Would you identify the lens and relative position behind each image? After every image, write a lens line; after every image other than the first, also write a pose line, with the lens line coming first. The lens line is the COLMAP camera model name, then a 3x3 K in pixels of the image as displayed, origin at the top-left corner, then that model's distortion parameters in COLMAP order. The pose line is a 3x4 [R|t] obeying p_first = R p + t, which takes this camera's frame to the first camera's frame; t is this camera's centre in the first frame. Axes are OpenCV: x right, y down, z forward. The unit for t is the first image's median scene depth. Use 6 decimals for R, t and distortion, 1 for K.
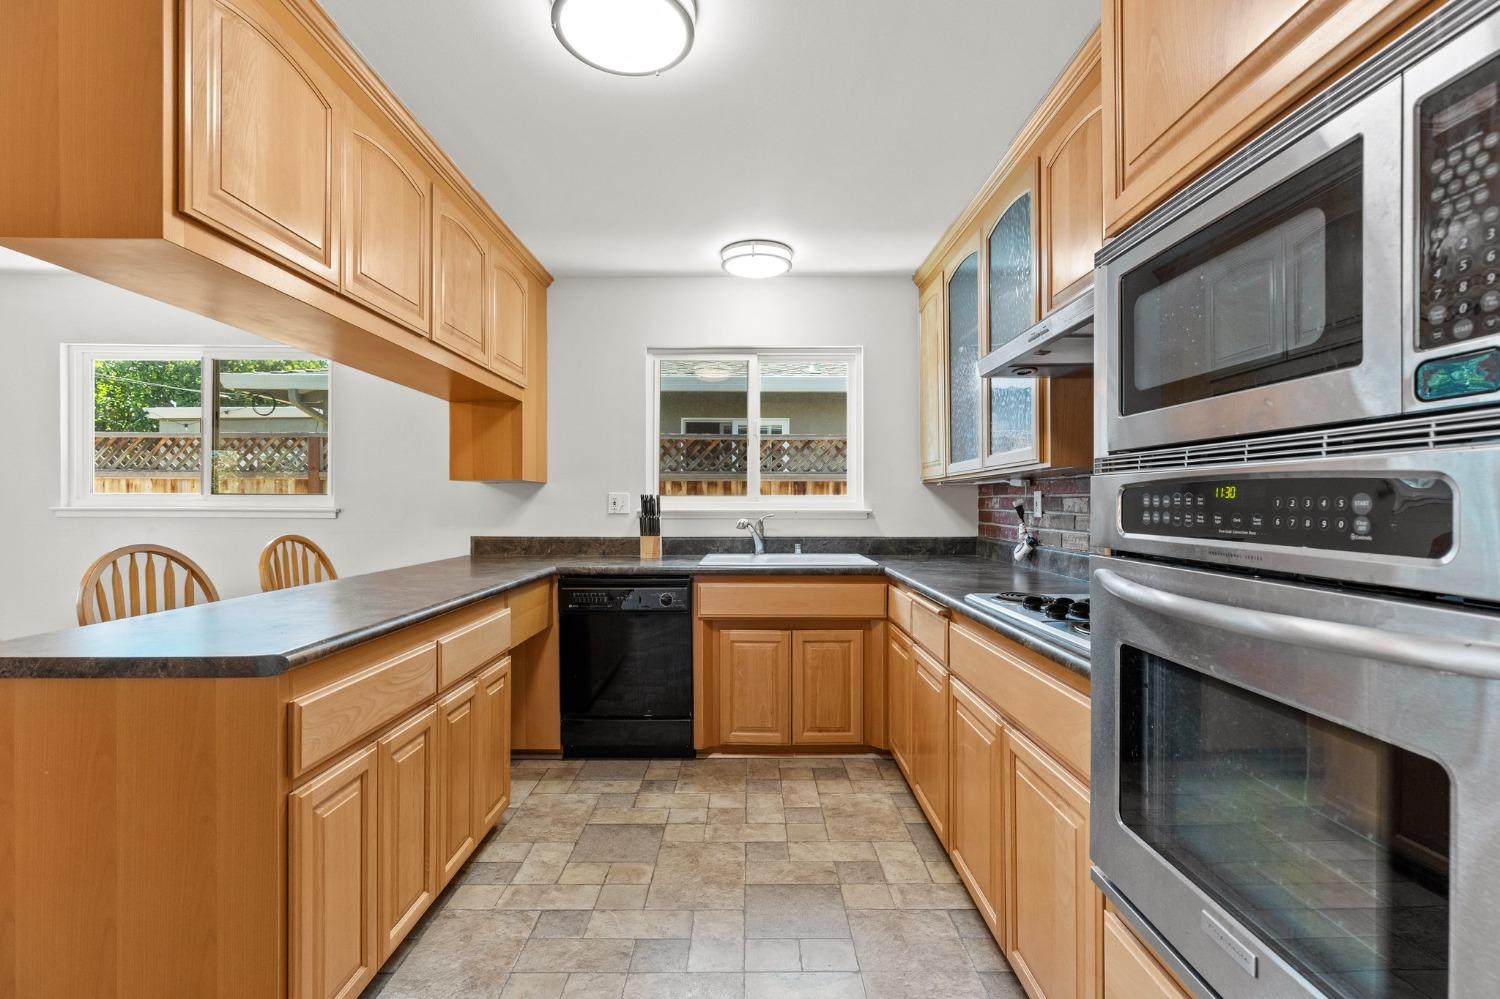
lens RADIAL K [[691.2, 0, 739.3], [0, 691.2, 499.3], [0, 0, 1]] dist [0.002611, -0.000072]
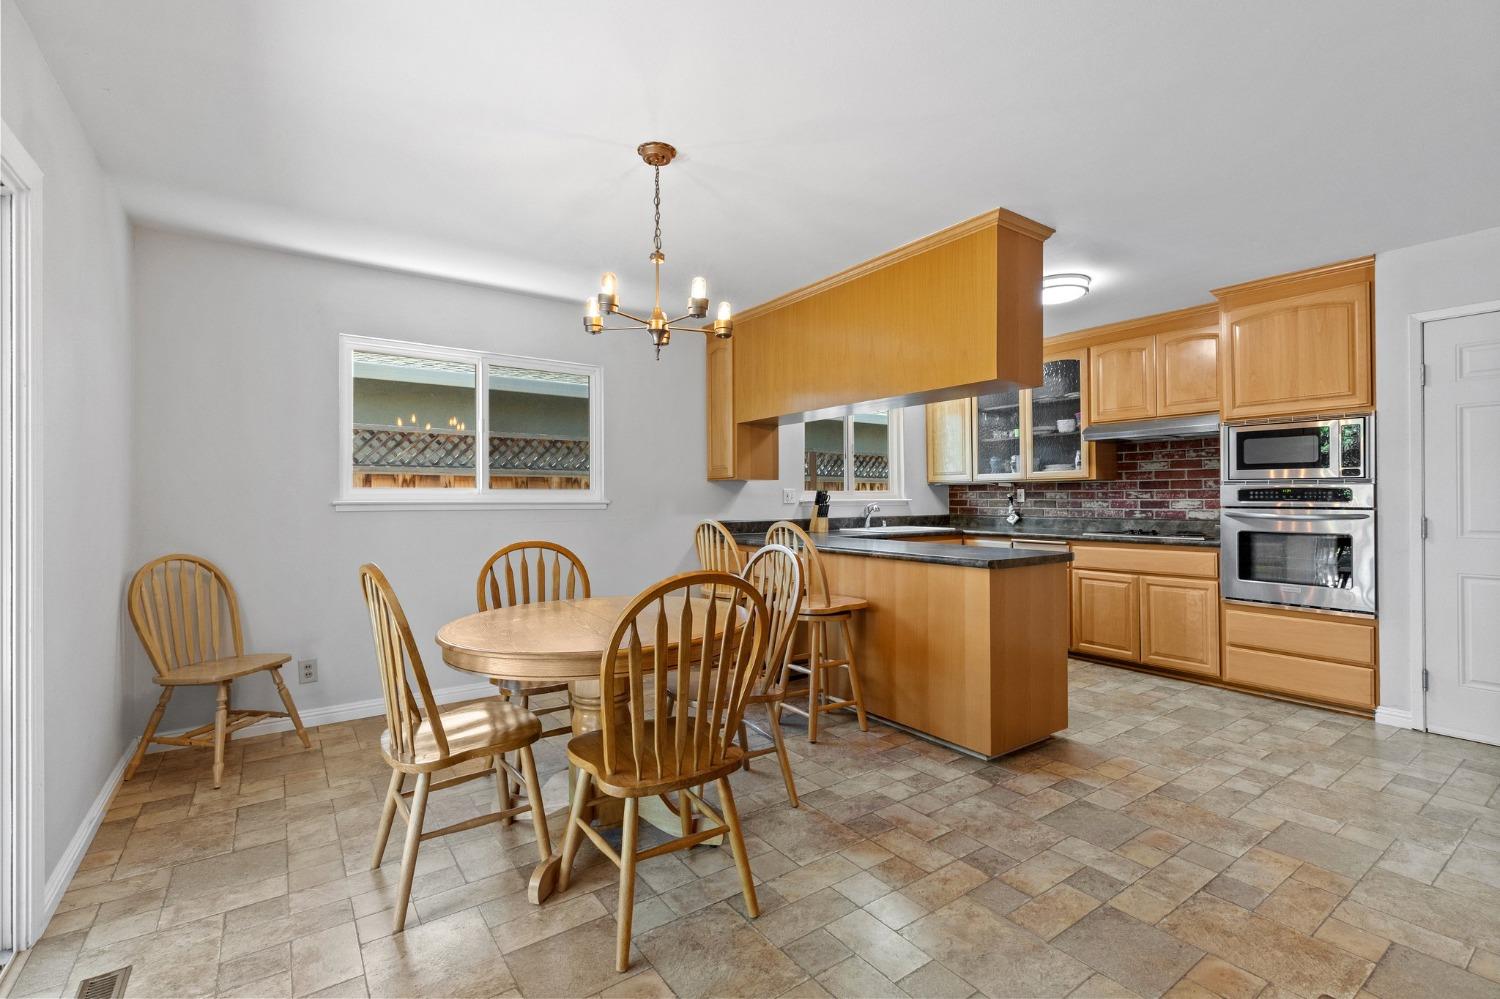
lens RADIAL K [[691.2, 0, 745.4], [0, 691.2, 498.9], [0, 0, 1]] dist [0.002611, -0.000072]
pose [[0.807784, -0.003752, 0.589467, -1.155964], [0.001137, 0.999988, 0.004806, 0.004228], [-0.589478, -0.003212, 0.807778, -0.136999]]
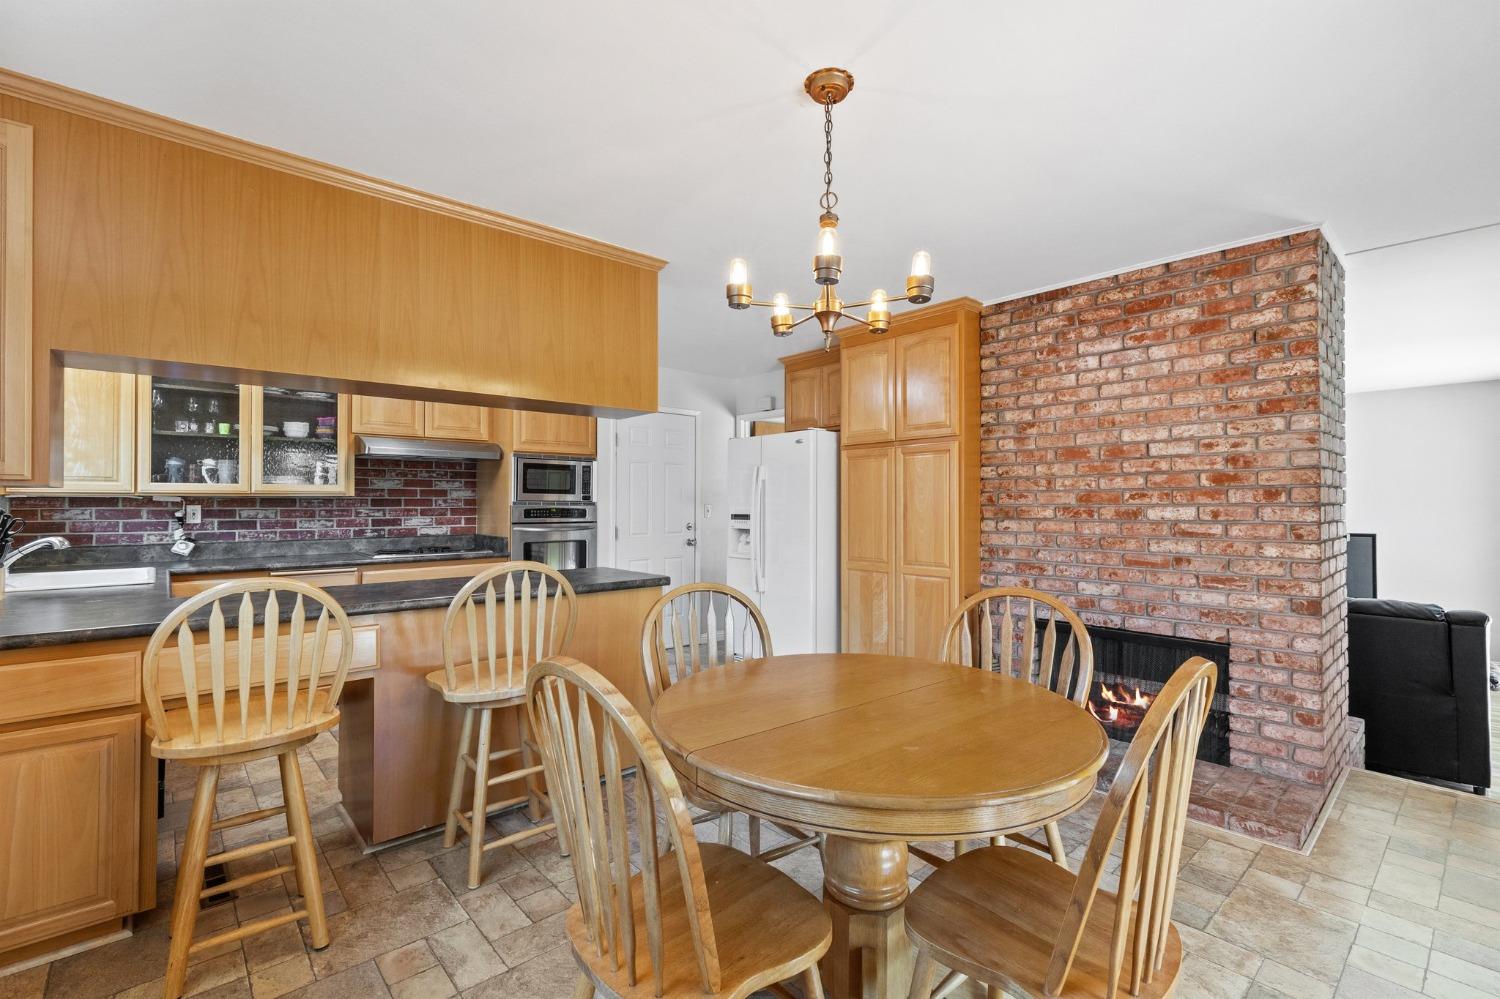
lens RADIAL K [[691.2, 0, 759.3], [0, 691.2, 499.1], [0, 0, 1]] dist [0.002611, -0.000072]
pose [[-0.699026, 0.007017, 0.715062, -1.171784], [-0.001872, 0.999930, -0.011642, -0.008880], [-0.715094, -0.009477, -0.698964, 0.945511]]
